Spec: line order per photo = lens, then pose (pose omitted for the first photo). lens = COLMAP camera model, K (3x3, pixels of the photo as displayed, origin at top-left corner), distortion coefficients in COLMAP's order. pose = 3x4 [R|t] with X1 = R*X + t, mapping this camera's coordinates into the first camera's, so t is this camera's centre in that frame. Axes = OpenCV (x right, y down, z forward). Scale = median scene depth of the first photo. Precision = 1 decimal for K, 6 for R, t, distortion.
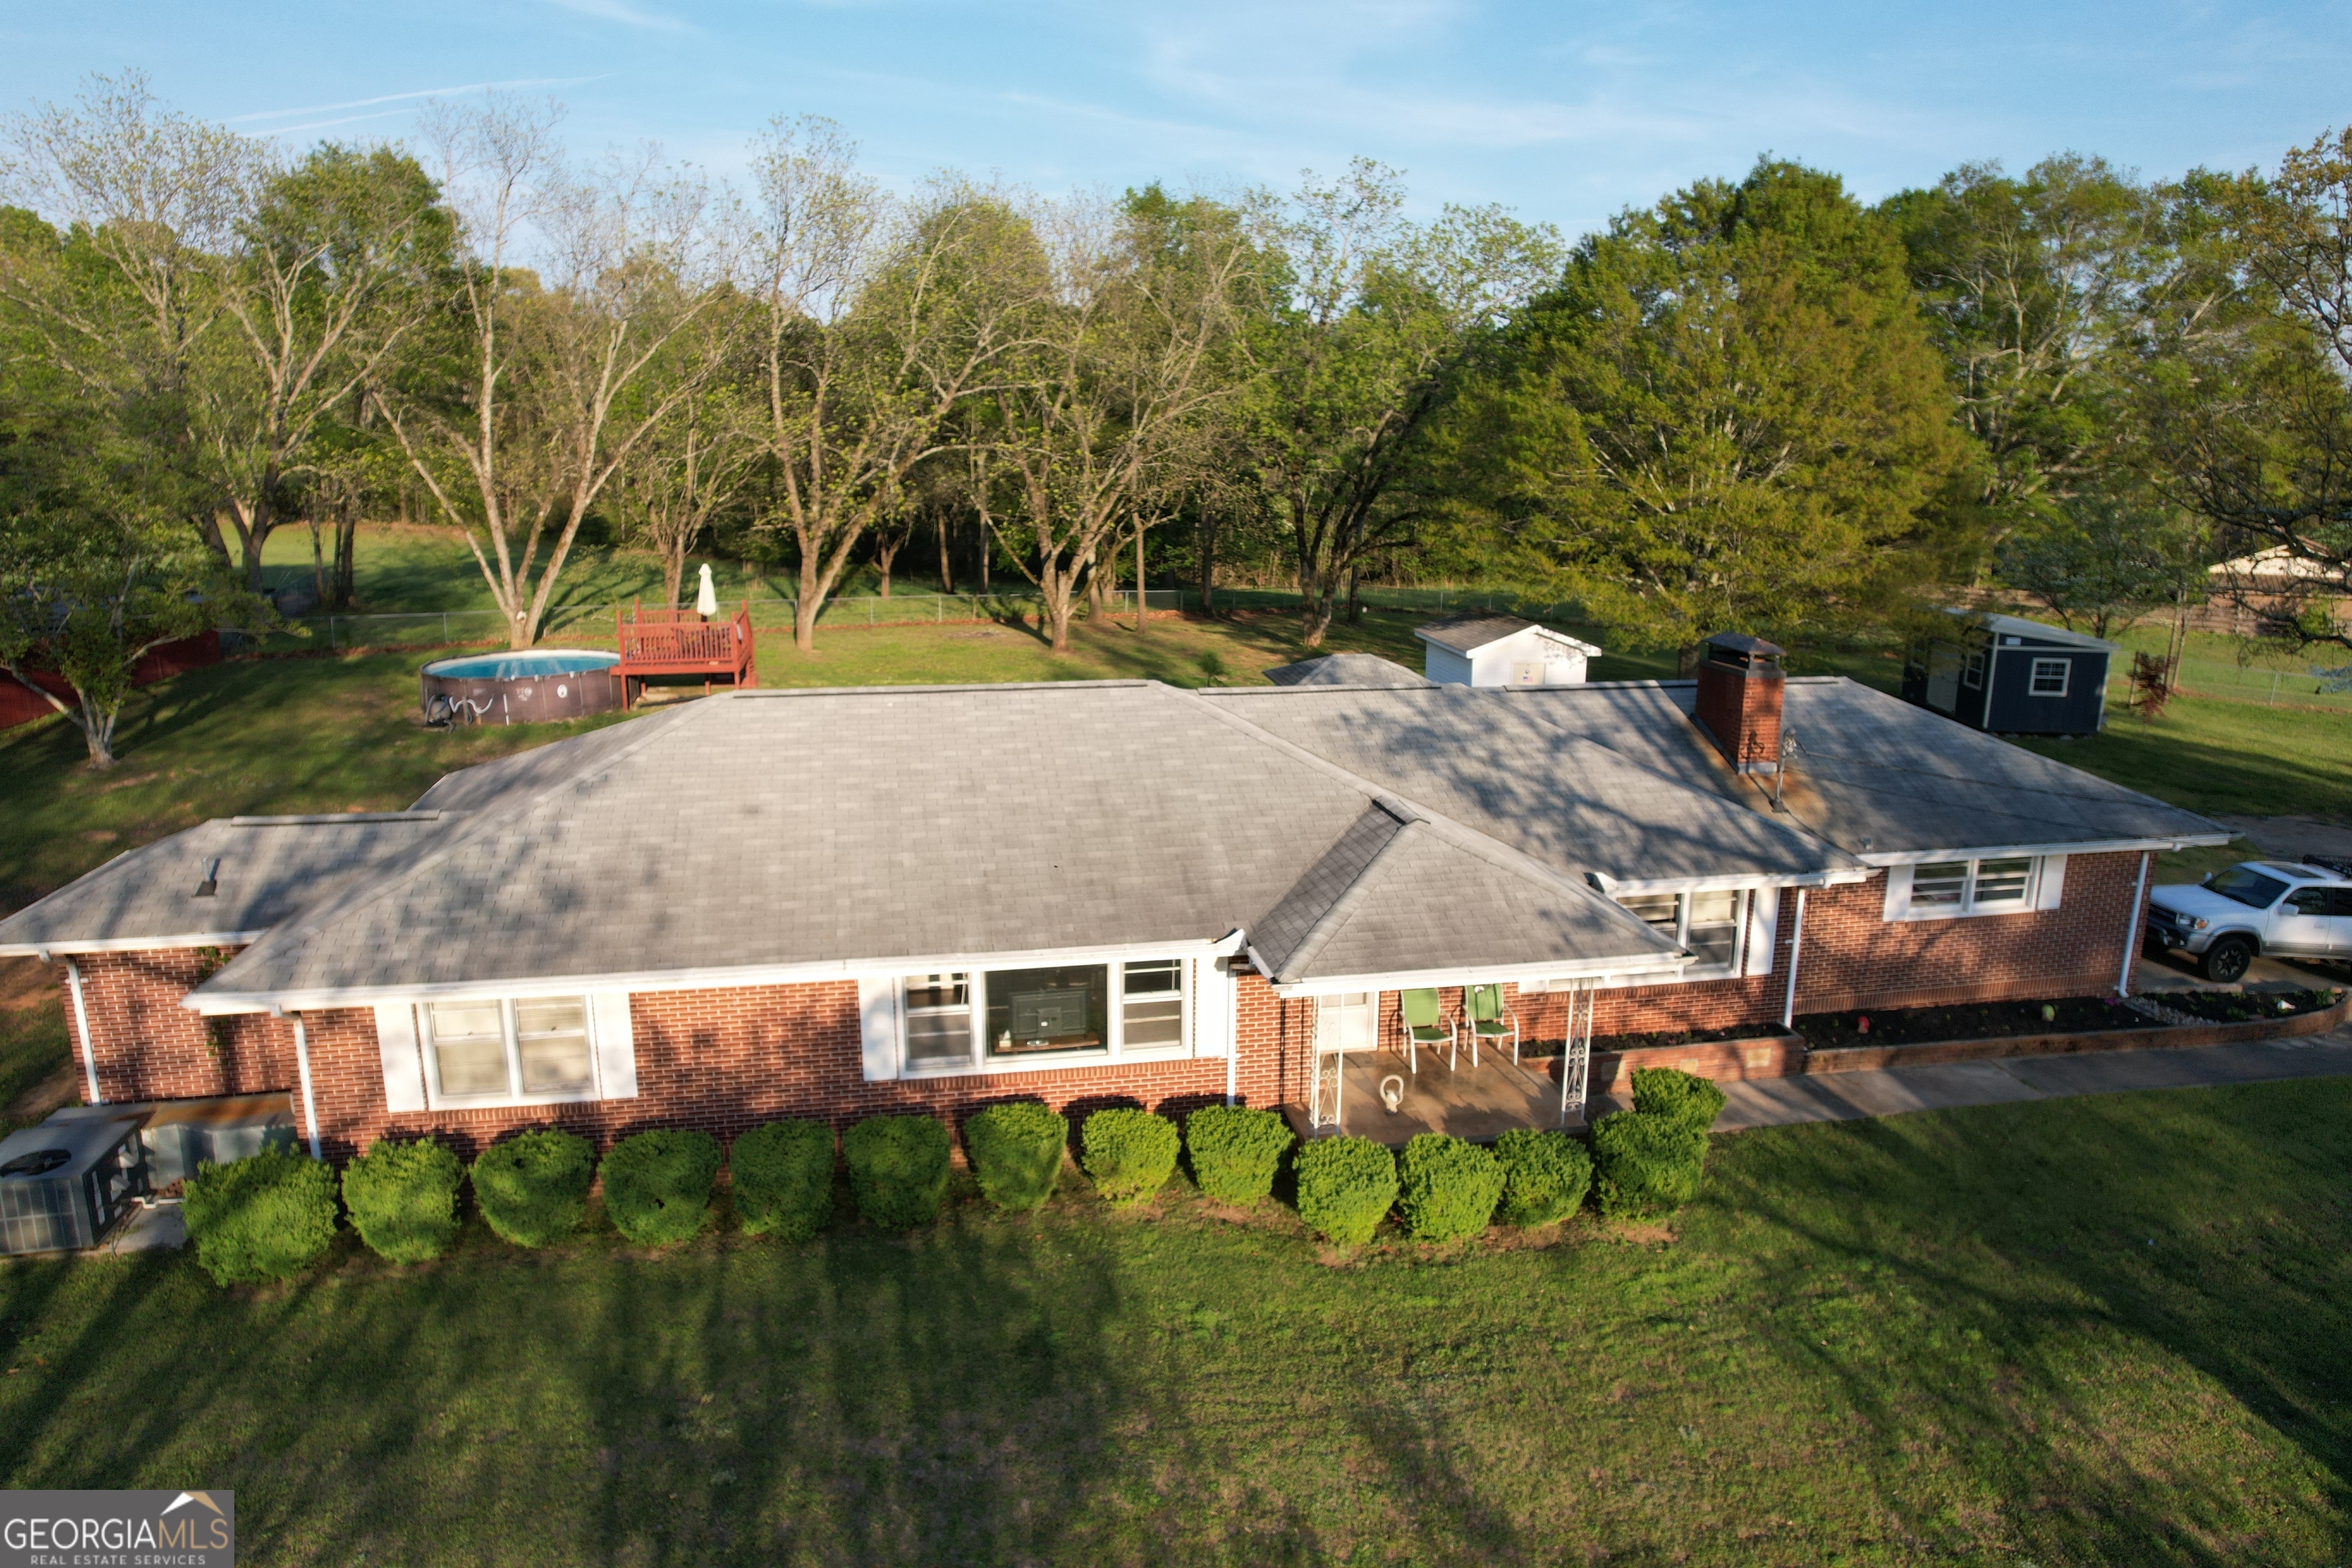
lens RADIAL K [[1508.9, 0, 1176.0], [0, 1508.9, 784.0], [0, 0, 1]] dist [-0.111046, 0.099700]
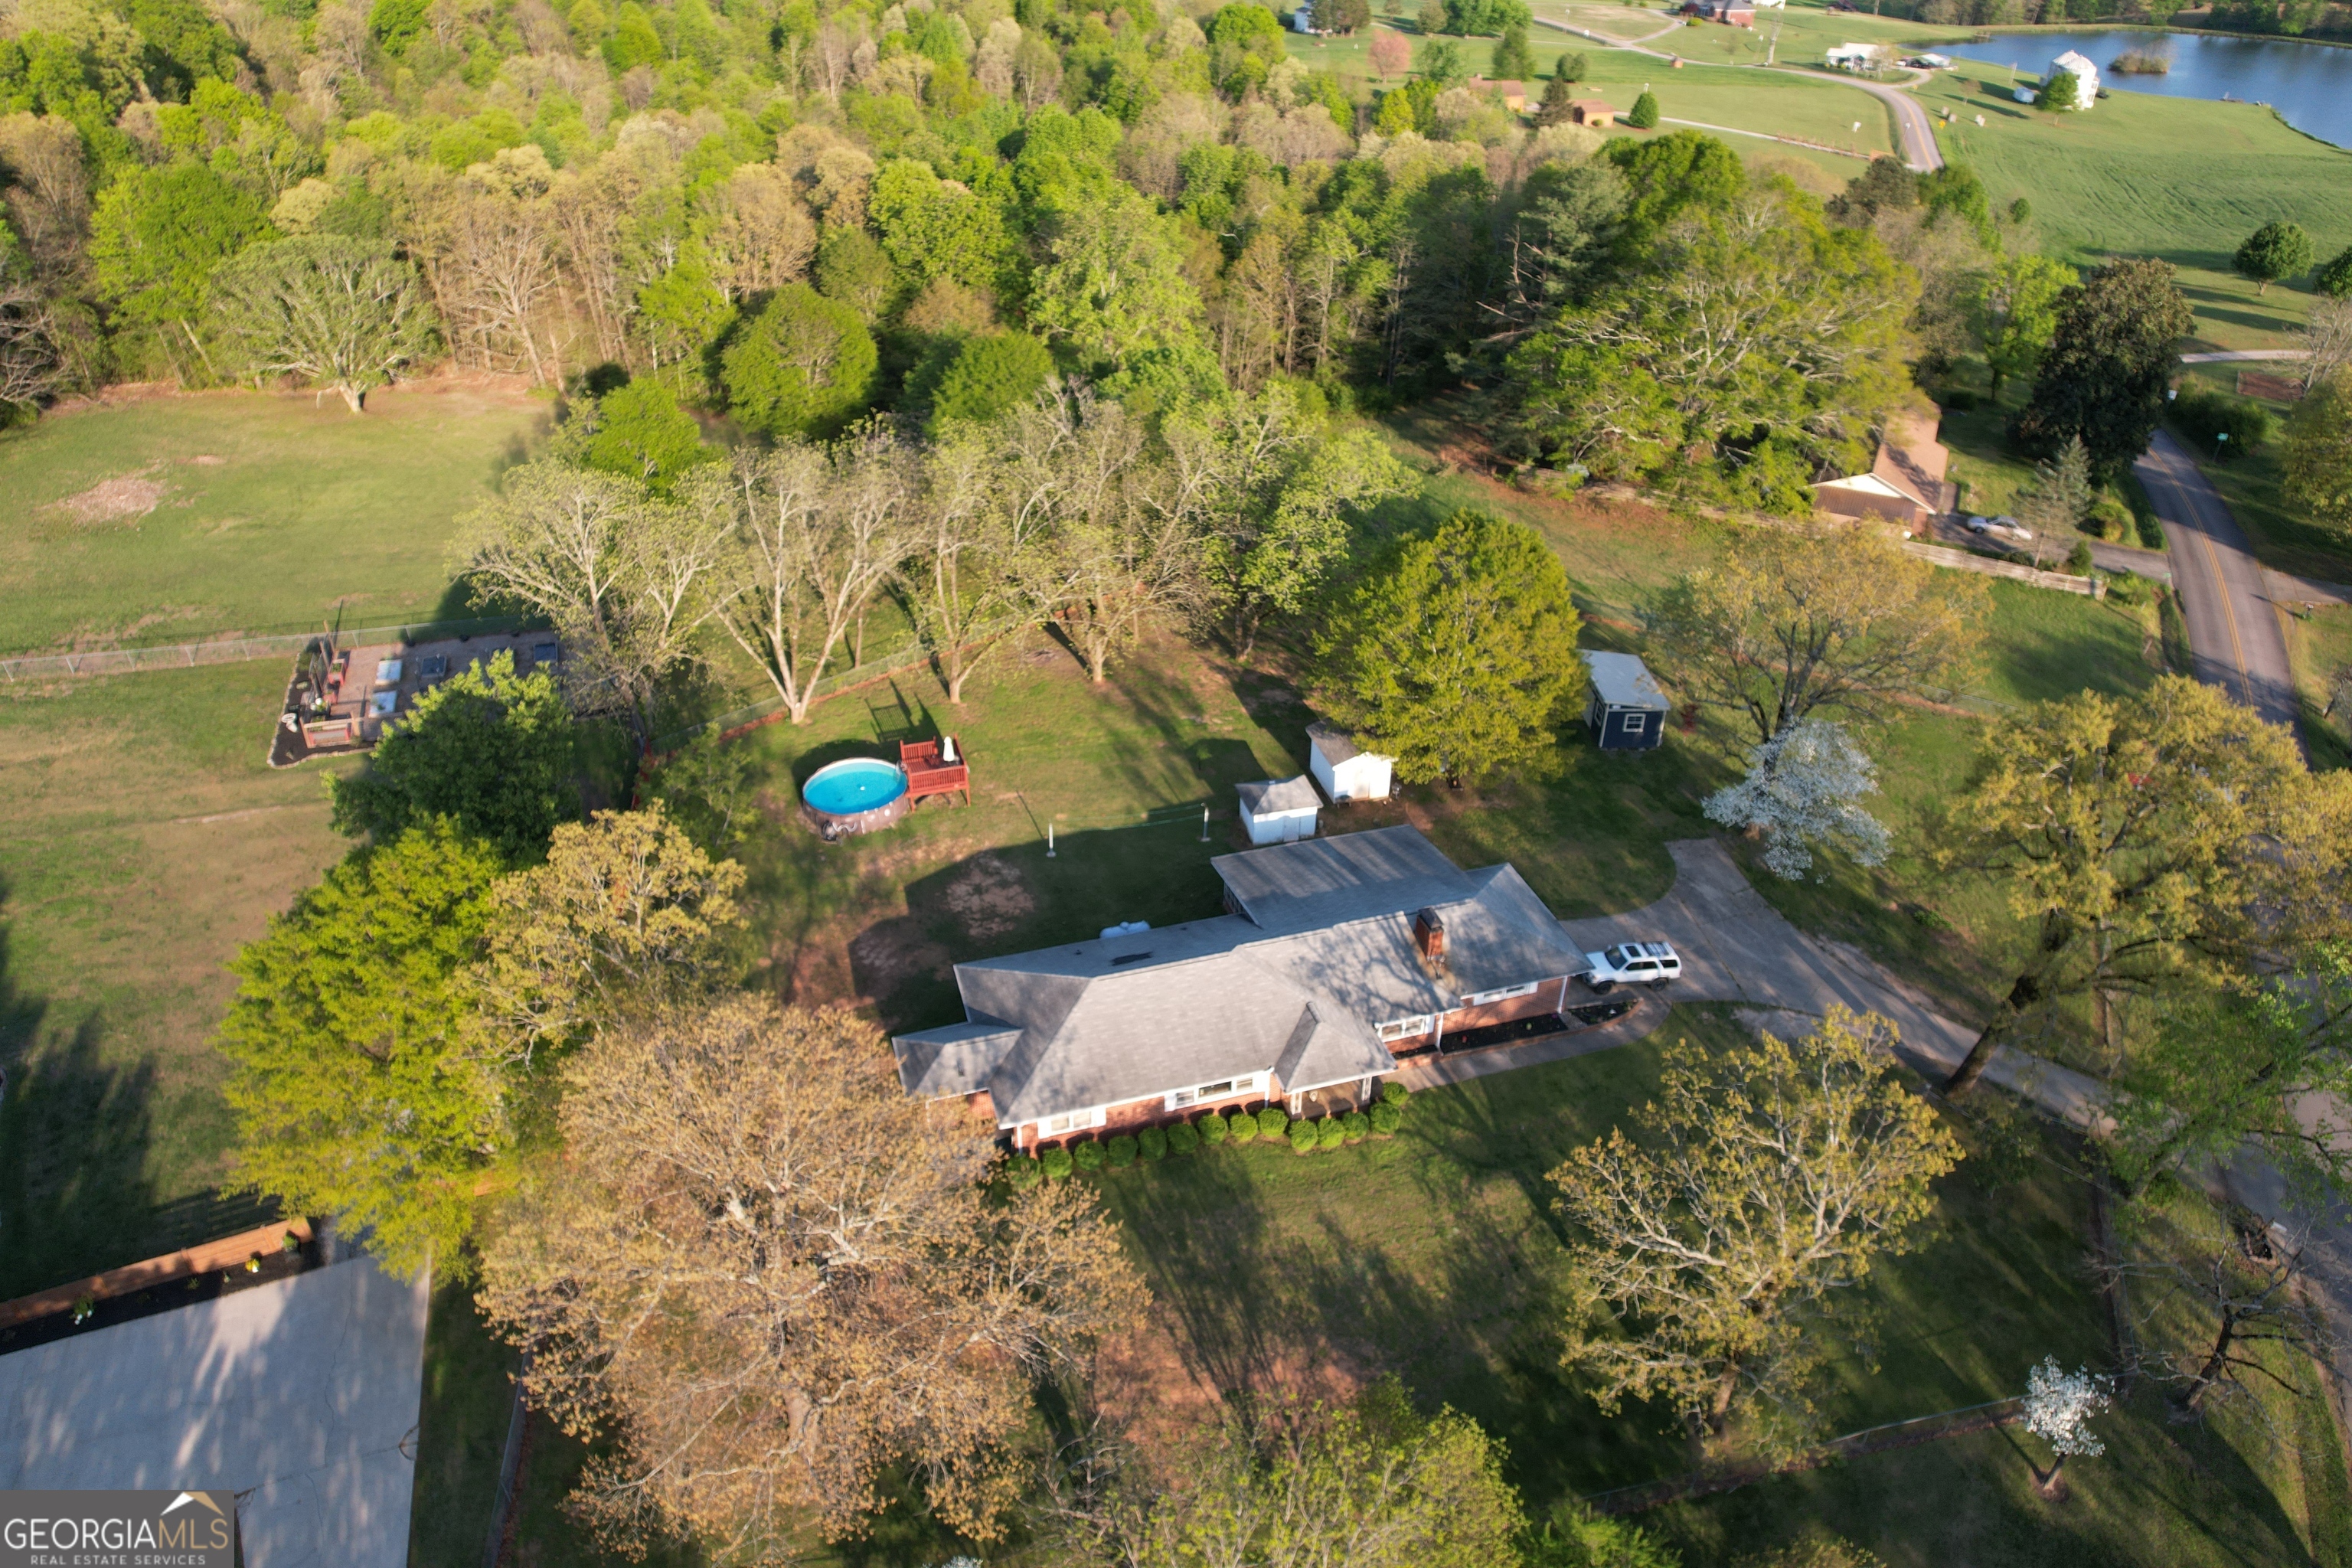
lens RADIAL K [[1492.3, 0, 1176.0], [0, 1492.3, 784.0], [0, 0, 1]] dist [-0.083625, 0.064016]
pose [[0.994820, -0.058972, 0.082802, -0.377002], [0.028467, 0.943556, 0.329986, -1.477958], [-0.097588, -0.325920, 0.940347, -1.788191]]
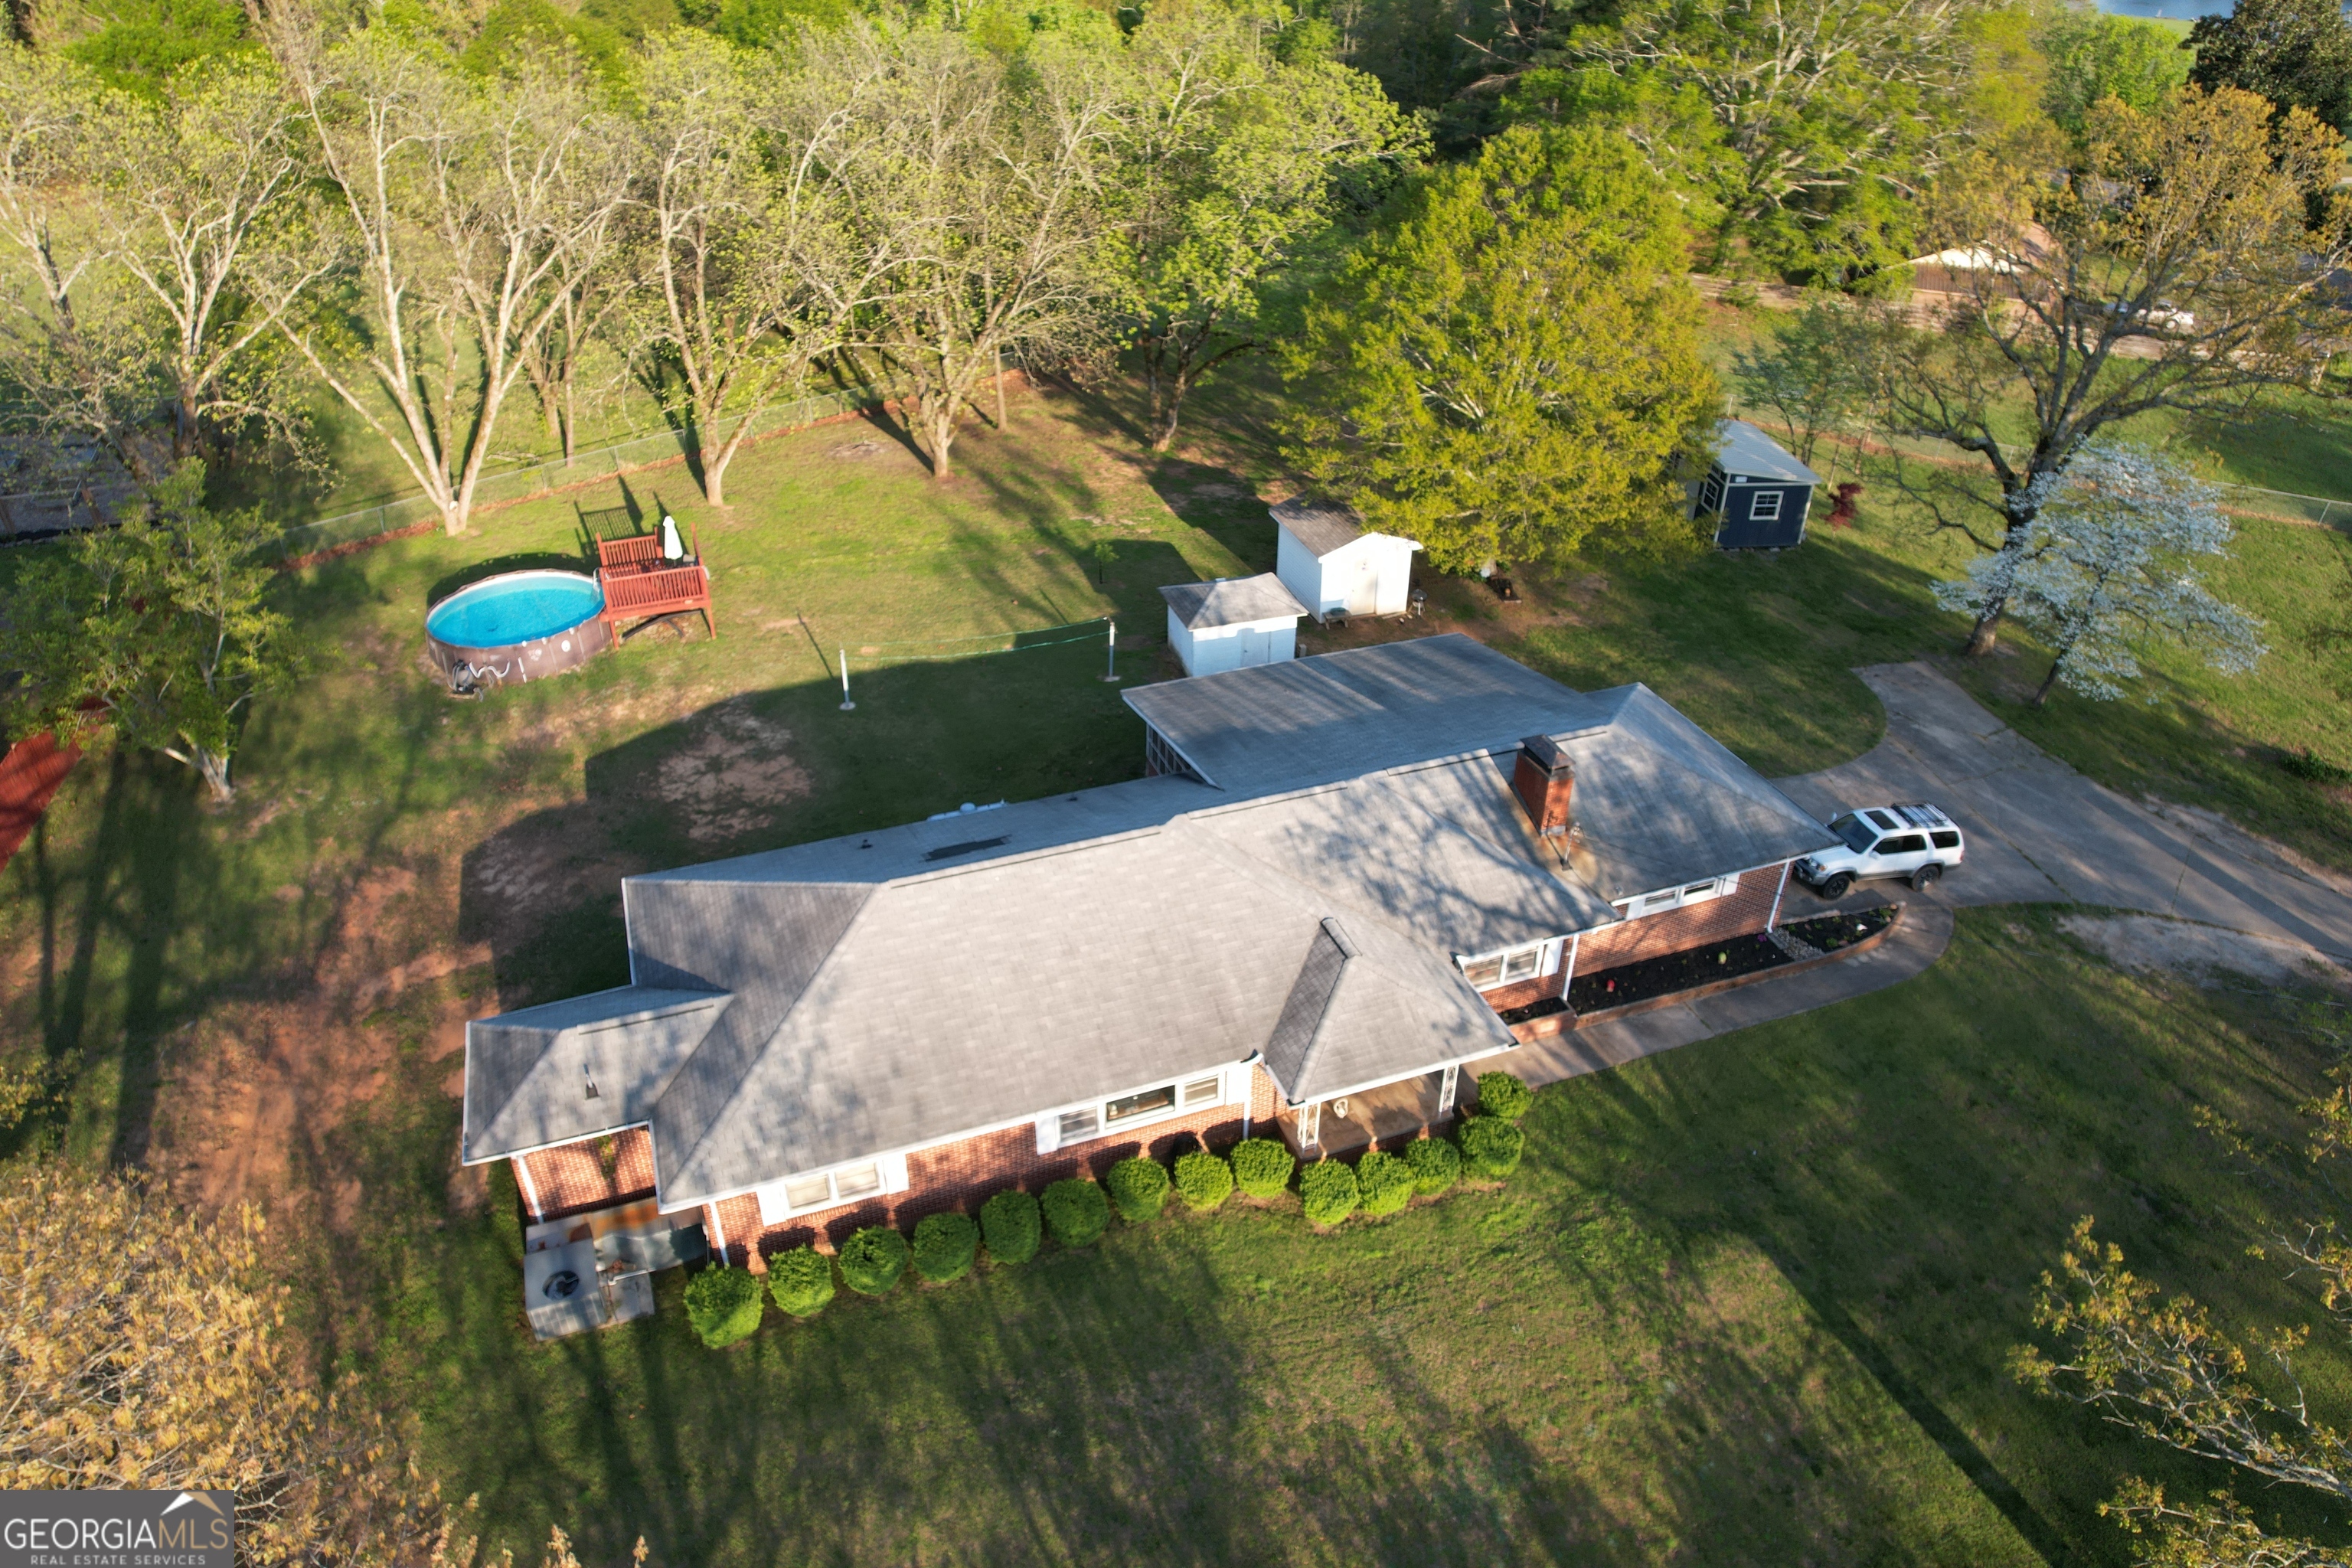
lens RADIAL K [[1492.3, 0, 1176.0], [0, 1492.3, 784.0], [0, 0, 1]] dist [-0.083625, 0.064016]
pose [[0.986313, -0.090442, 0.137863, -0.218684], [0.039875, 0.942154, 0.332800, -0.648566], [-0.159987, -0.322748, 0.932865, -0.380948]]
